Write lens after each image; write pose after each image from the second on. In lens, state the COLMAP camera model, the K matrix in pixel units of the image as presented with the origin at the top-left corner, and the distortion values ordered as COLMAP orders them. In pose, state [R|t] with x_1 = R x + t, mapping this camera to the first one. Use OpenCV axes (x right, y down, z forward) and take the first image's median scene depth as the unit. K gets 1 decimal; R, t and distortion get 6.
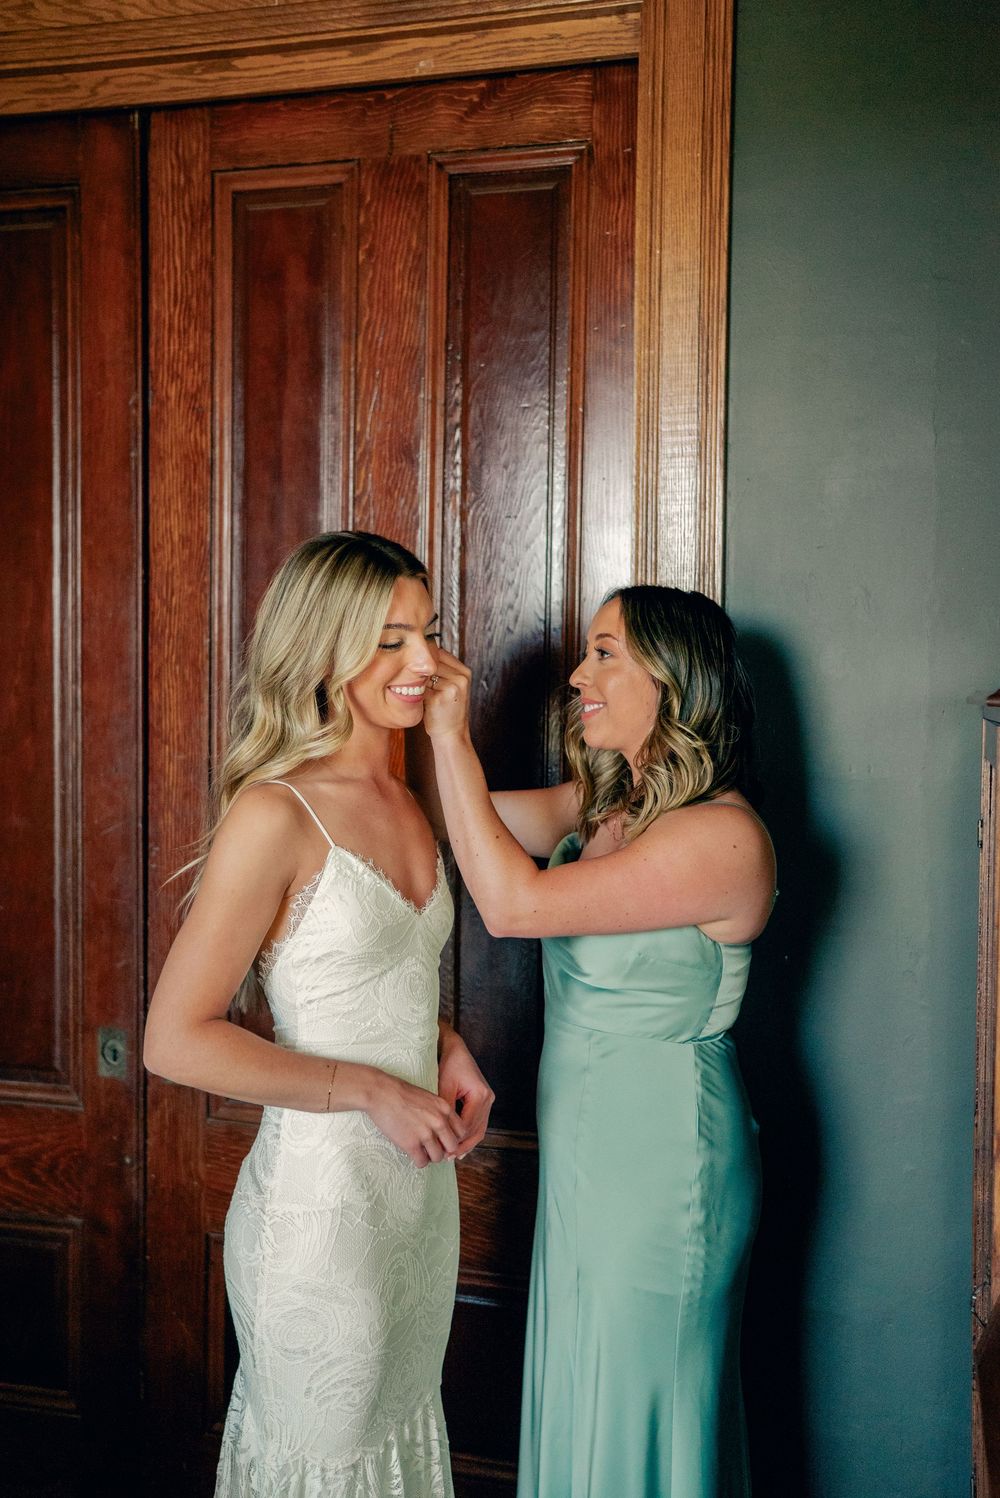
lens RADIAL K [[1725.7, 0, 500.0], [0, 1725.7, 749.0], [0, 0, 1]] dist [0.115821, 0.056475]
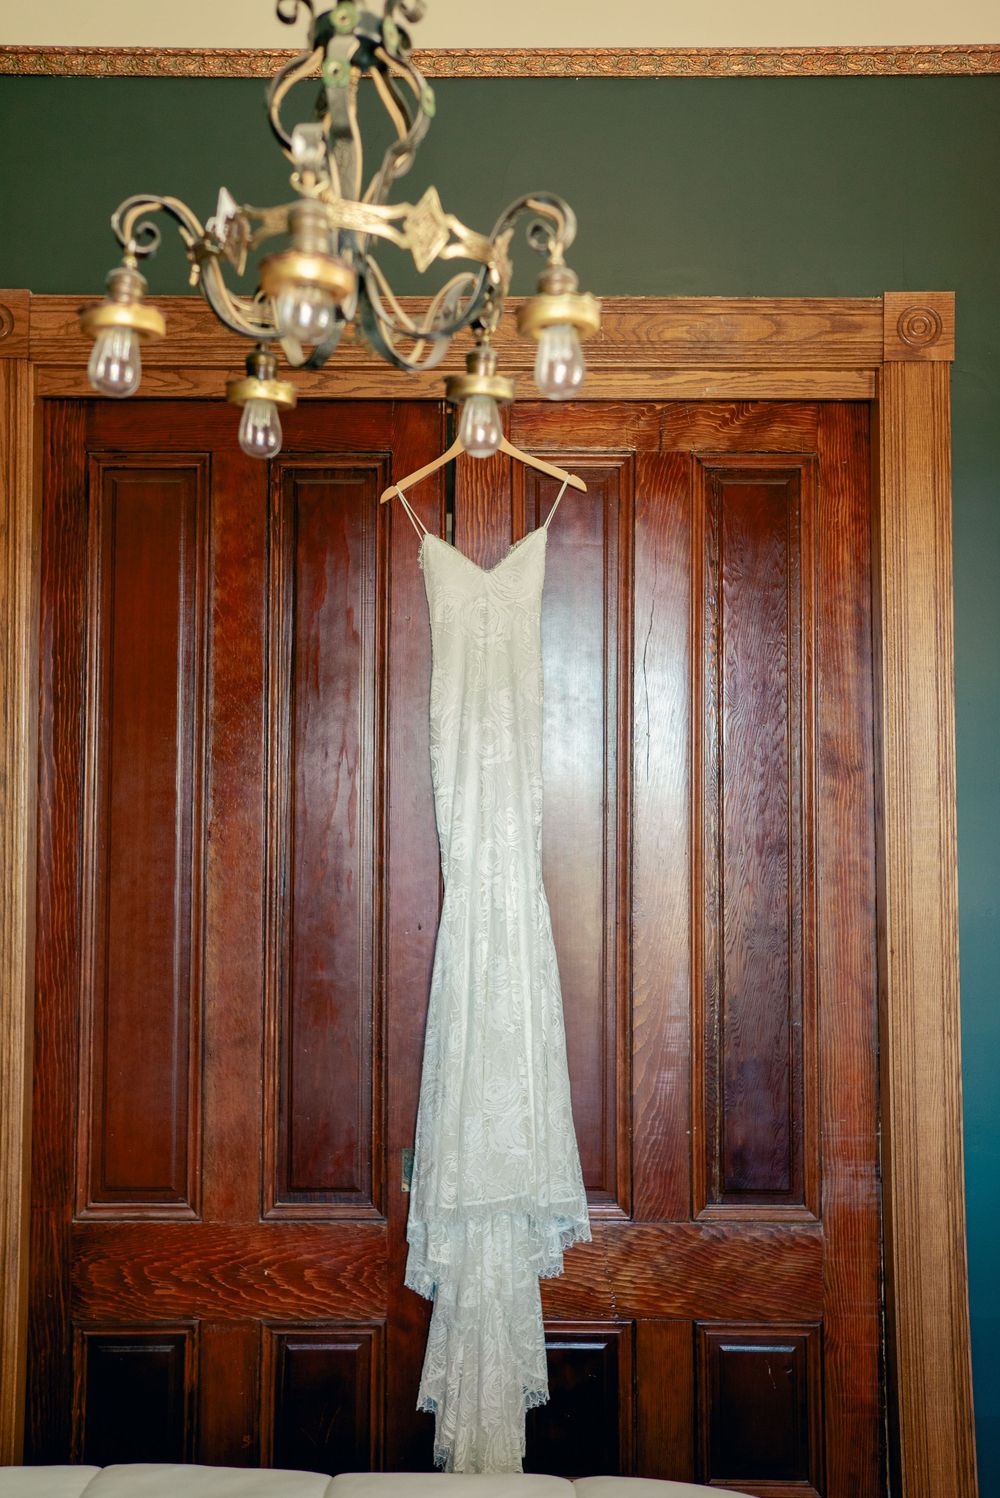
lens RADIAL K [[1430.9, 0, 500.0], [0, 1430.9, 749.0], [0, 0, 1]] dist [0.003896, 0.003957]
pose [[0.943301, 0.003470, 0.331922, -0.531592], [0.022100, 0.997070, -0.073233, -0.041585], [-0.331203, 0.076416, 0.940460, 0.053072]]
